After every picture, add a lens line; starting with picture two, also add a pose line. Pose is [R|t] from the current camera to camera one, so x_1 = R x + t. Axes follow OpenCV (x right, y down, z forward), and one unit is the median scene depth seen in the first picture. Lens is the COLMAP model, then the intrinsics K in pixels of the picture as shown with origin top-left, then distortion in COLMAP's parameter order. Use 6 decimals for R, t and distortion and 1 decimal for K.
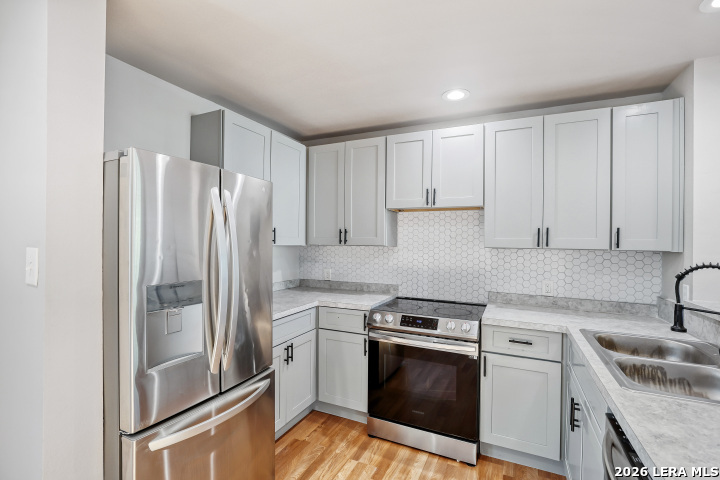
lens RADIAL K [[328.2, 0, 365.8], [0, 328.2, 240.3], [0, 0, 1]] dist [-0.022625, 0.001504]
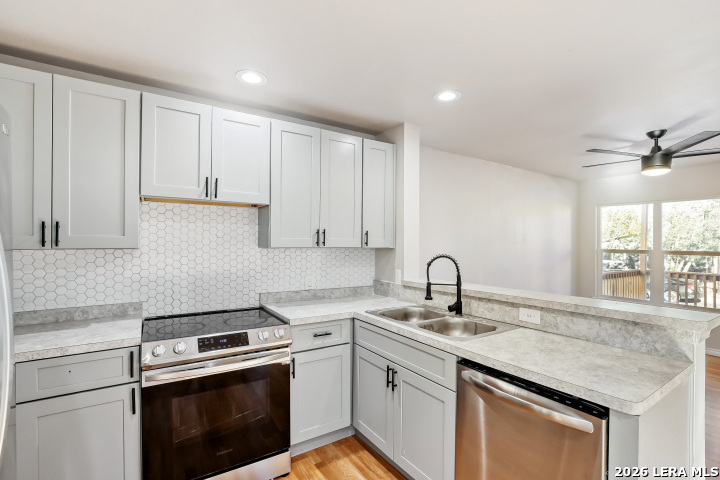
lens RADIAL K [[328.2, 0, 363.8], [0, 328.2, 241.9], [0, 0, 1]] dist [-0.022625, 0.001504]
pose [[0.524256, -0.006945, 0.851532, -0.304596], [-0.002138, 0.999953, 0.009472, -0.004845], [-0.851558, -0.006786, 0.524217, 0.252812]]
